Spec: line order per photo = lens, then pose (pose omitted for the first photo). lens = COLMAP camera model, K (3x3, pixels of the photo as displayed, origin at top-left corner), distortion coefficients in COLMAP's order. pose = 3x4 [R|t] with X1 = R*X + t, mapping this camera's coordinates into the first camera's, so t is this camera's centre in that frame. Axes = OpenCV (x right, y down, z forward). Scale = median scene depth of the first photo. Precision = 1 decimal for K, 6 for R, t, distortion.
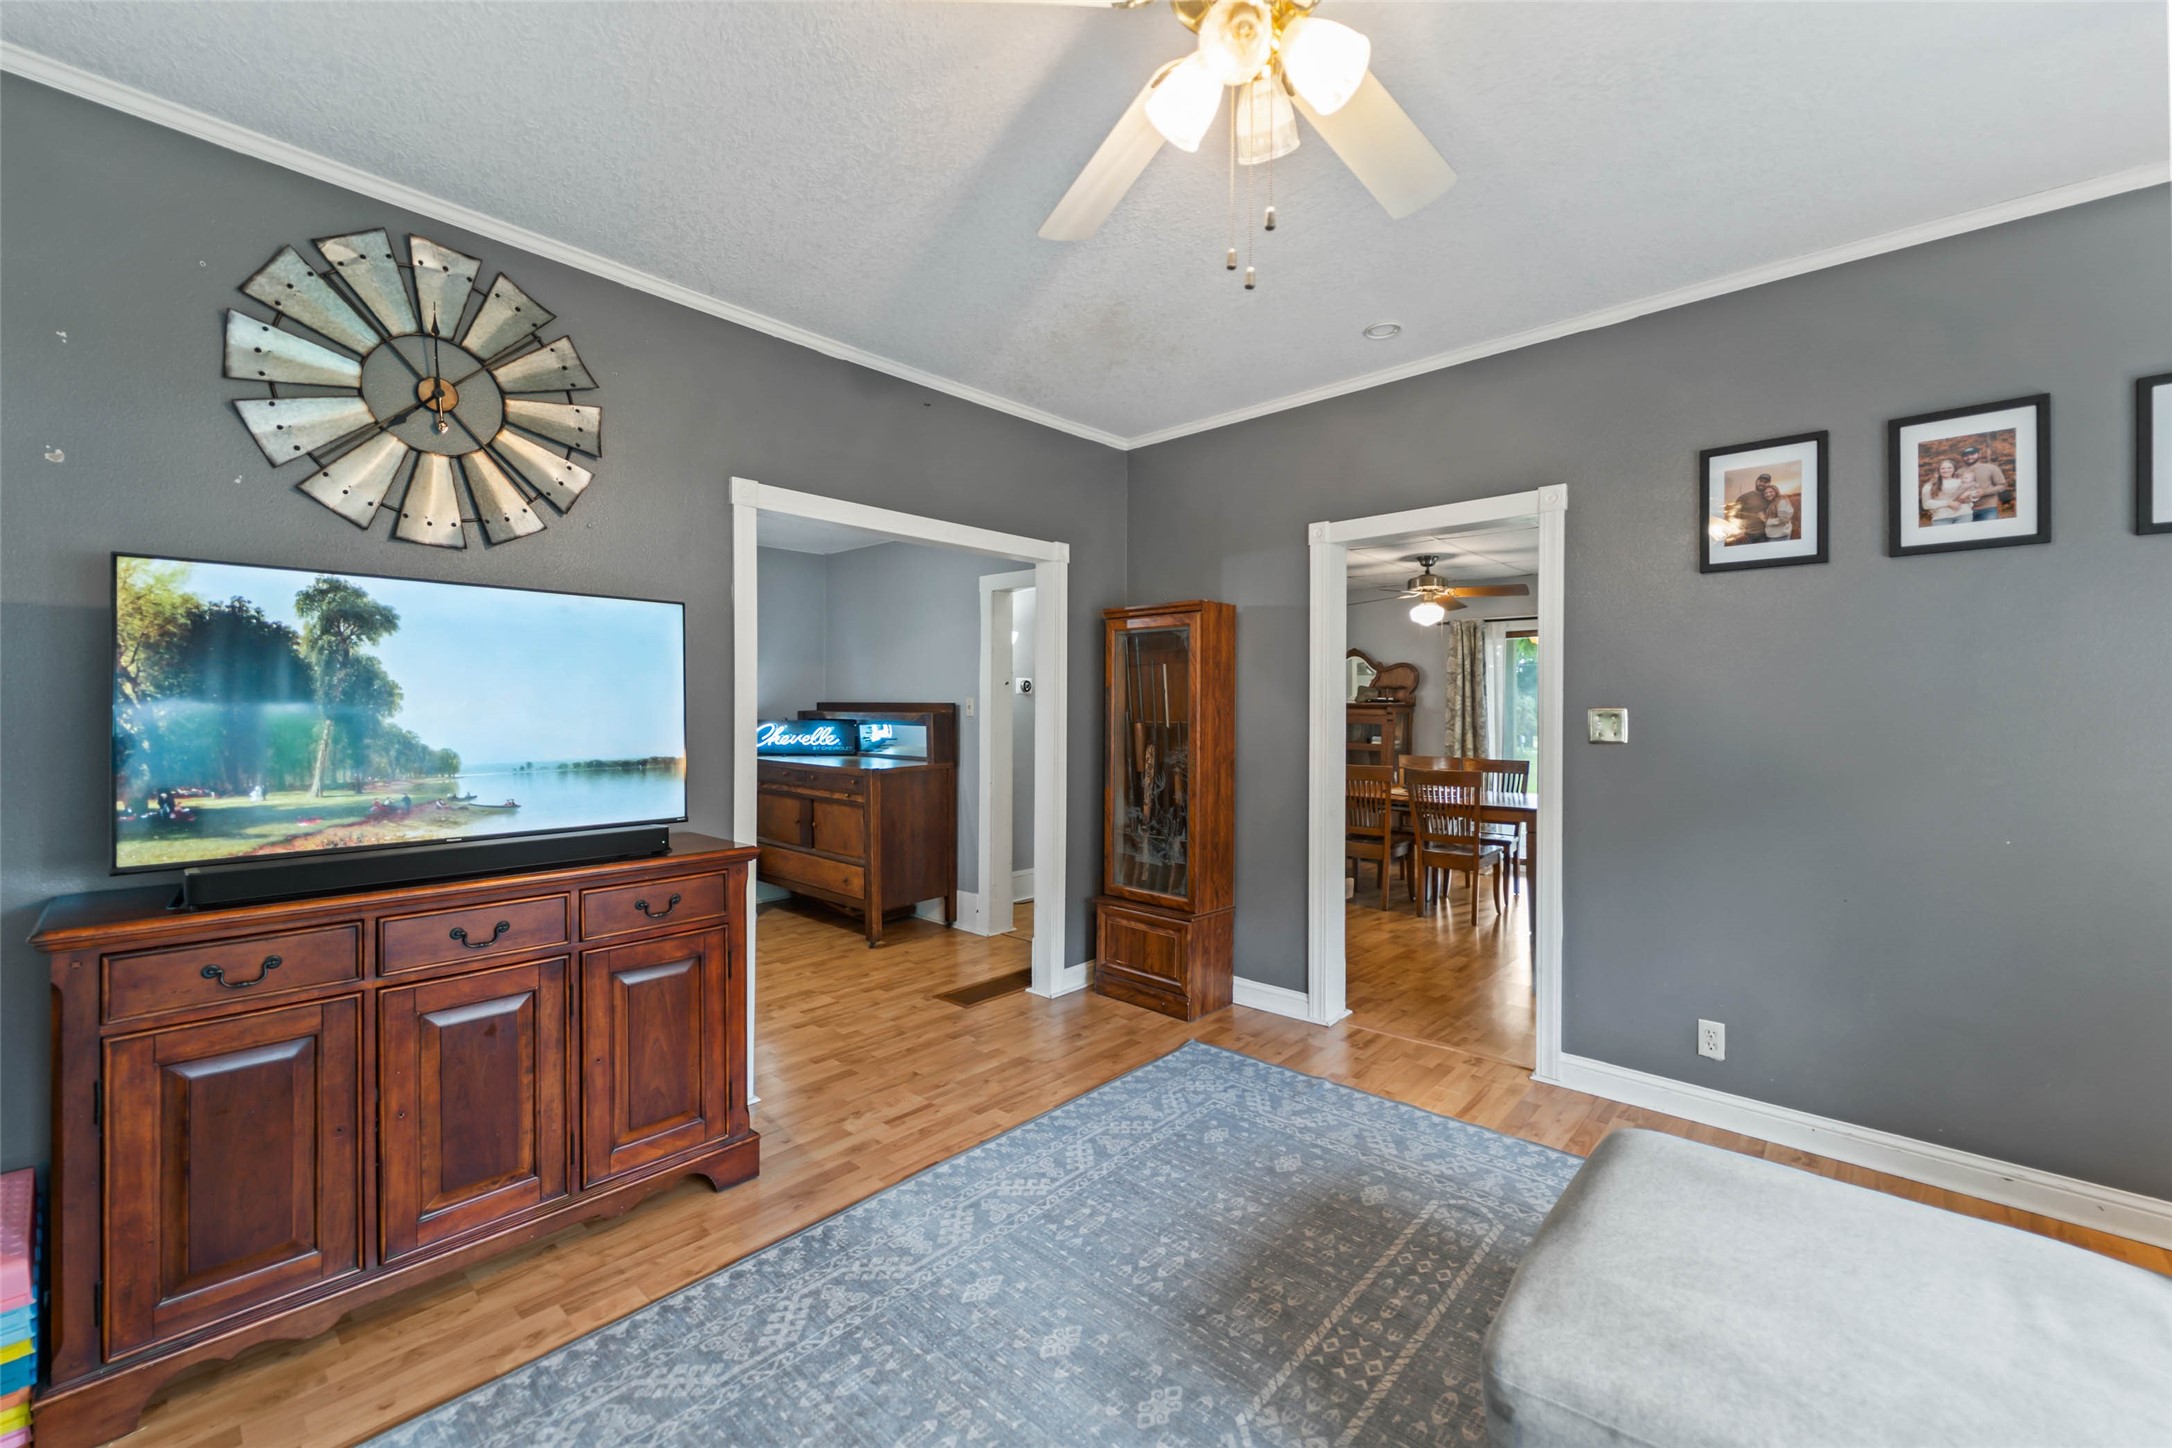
lens RADIAL K [[871.9, 0, 1090.8], [0, 871.9, 714.9], [0, 0, 1]] dist [0.001177, -0.001032]
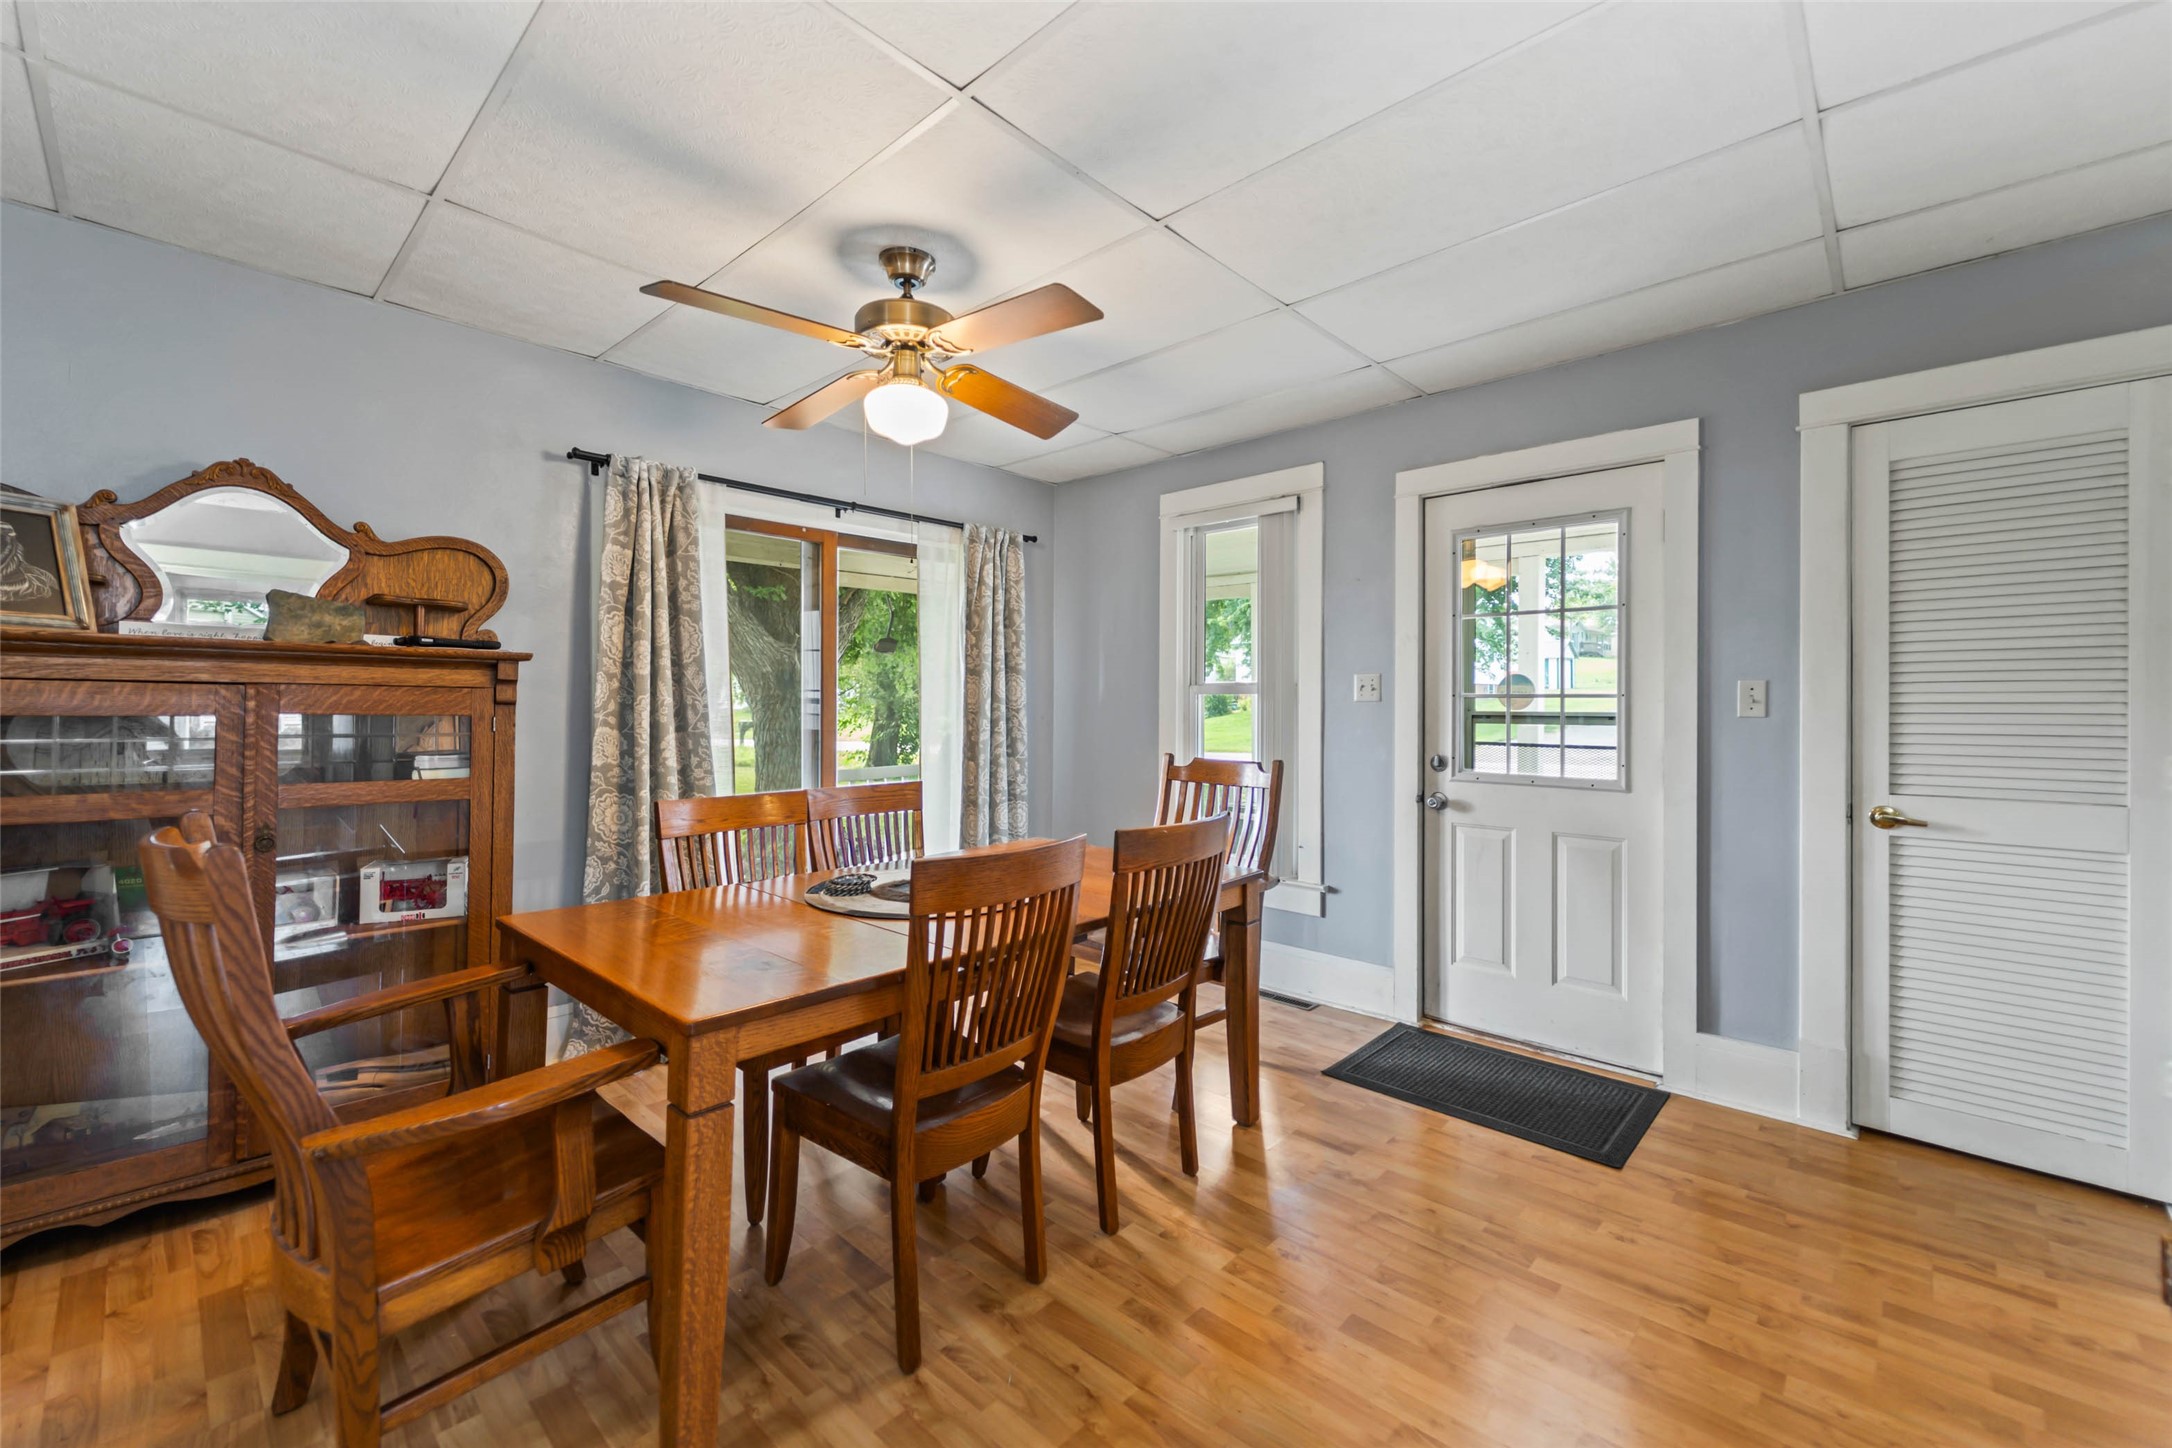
lens RADIAL K [[871.9, 0, 1103.0], [0, 871.9, 701.3], [0, 0, 1]] dist [0.001177, -0.001032]
pose [[-0.002989, -0.005998, 0.999978, 0.009313], [0.000035, 0.999982, 0.005998, 0.004839], [-0.999996, 0.000053, -0.002989, 0.964391]]
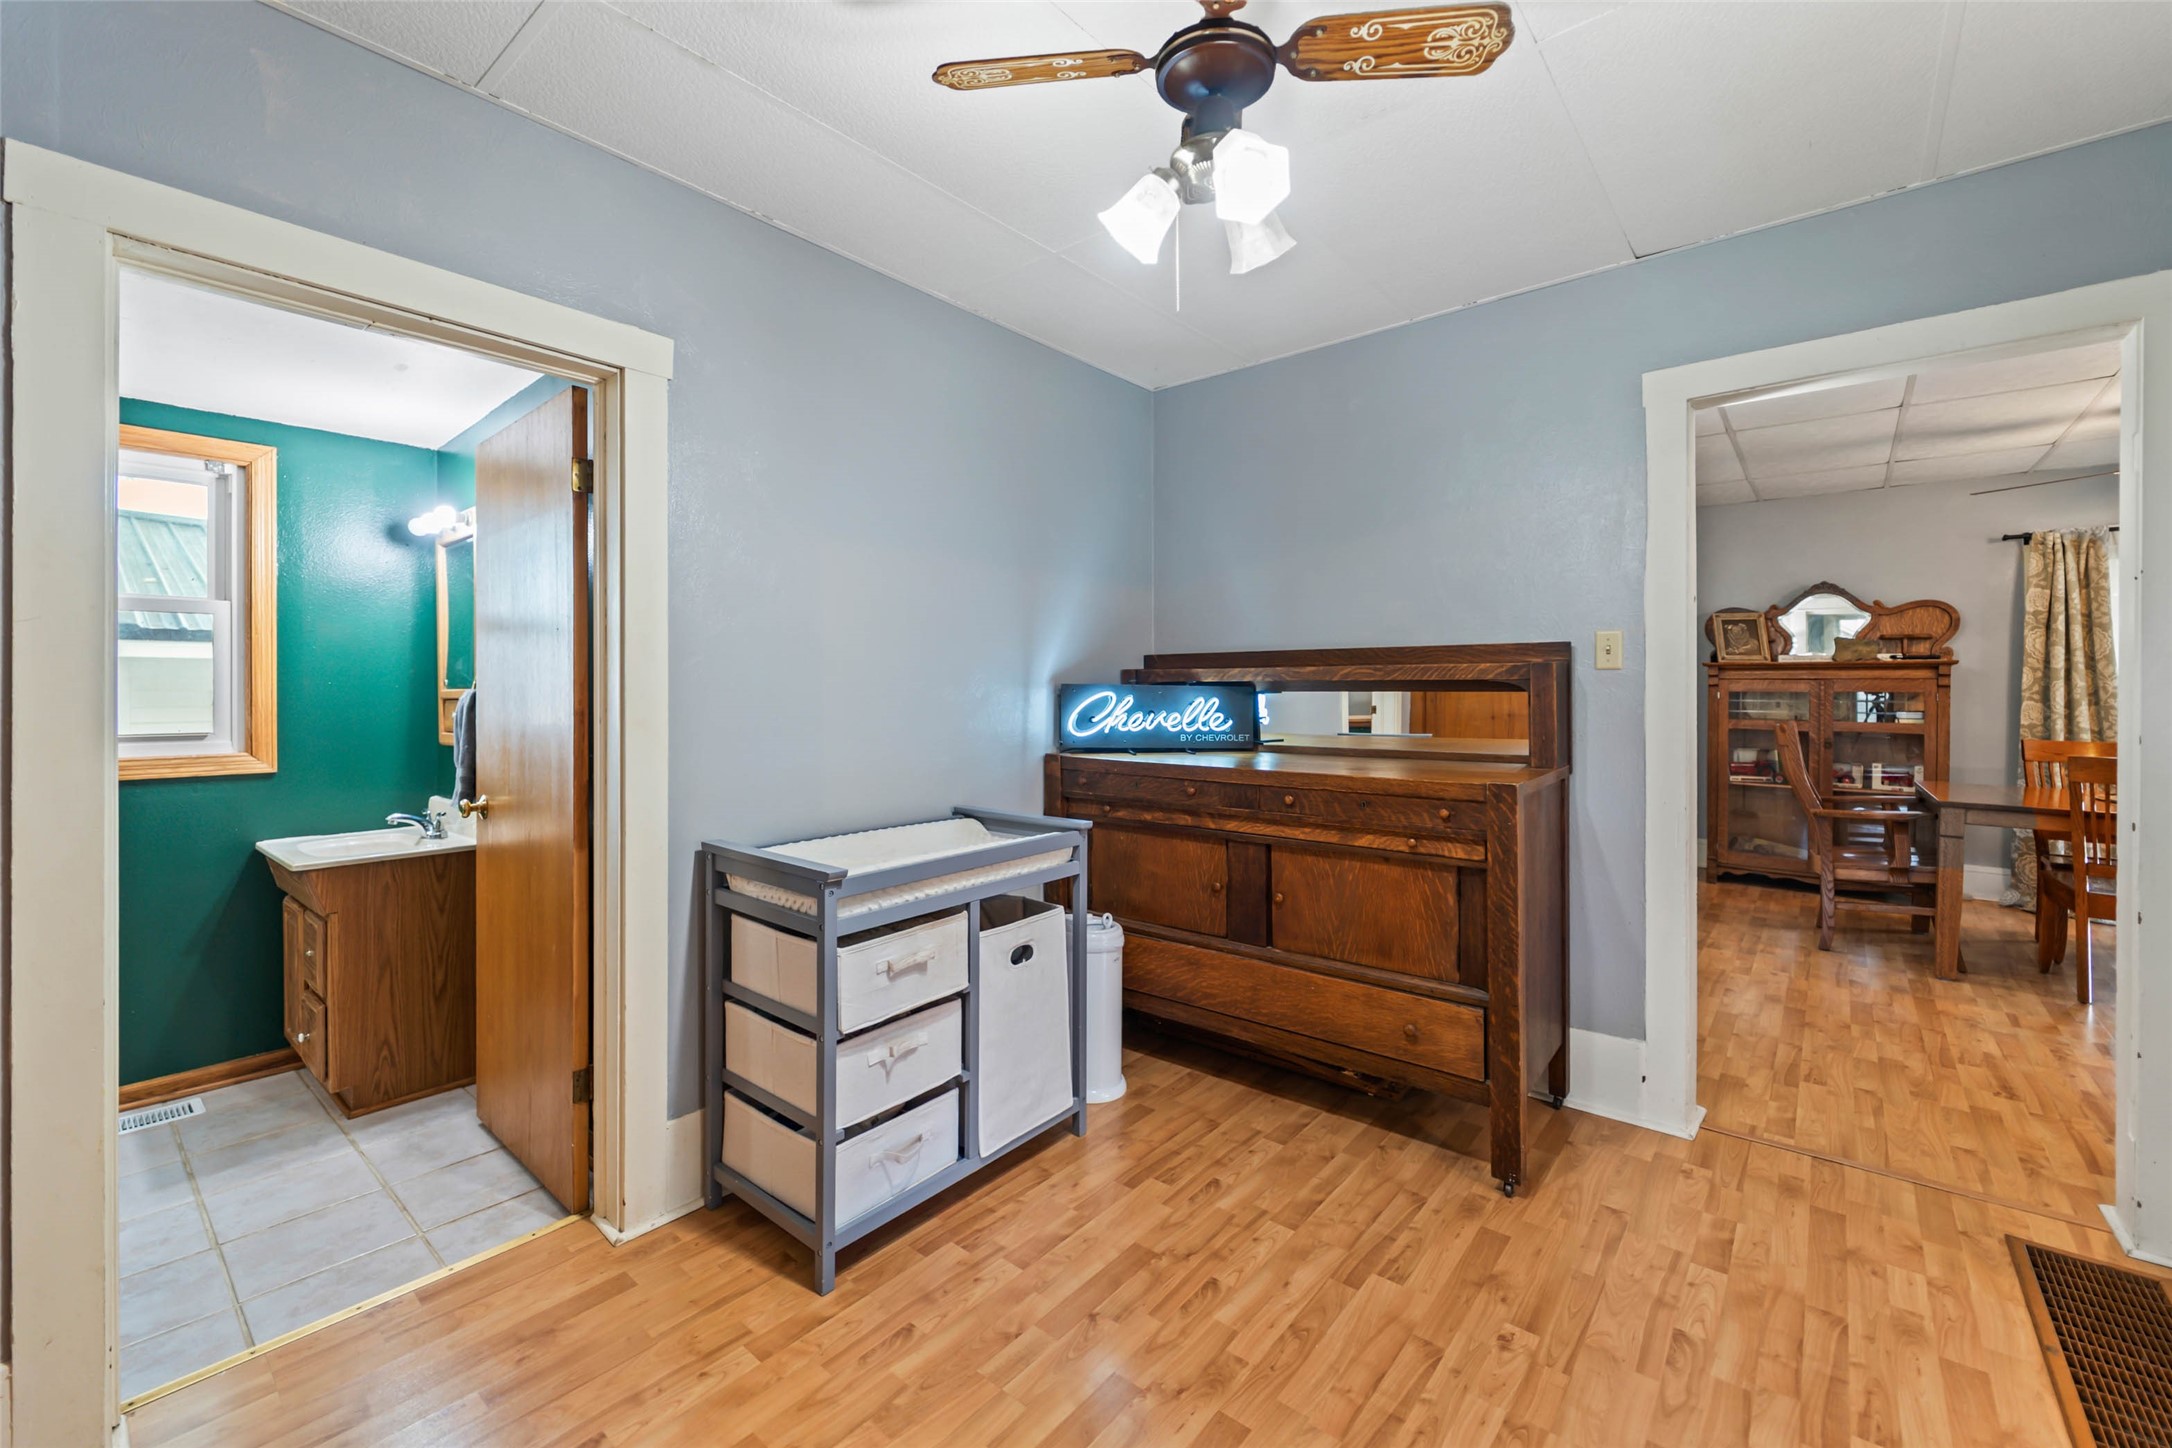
lens RADIAL K [[871.9, 0, 1099.8], [0, 871.9, 705.8], [0, 0, 1]] dist [0.001177, -0.001032]
pose [[0.998635, -0.008683, 0.051499, -0.397124], [0.008449, 0.999953, 0.004756, 0.015876], [-0.051538, -0.004315, 0.998662, 0.480715]]
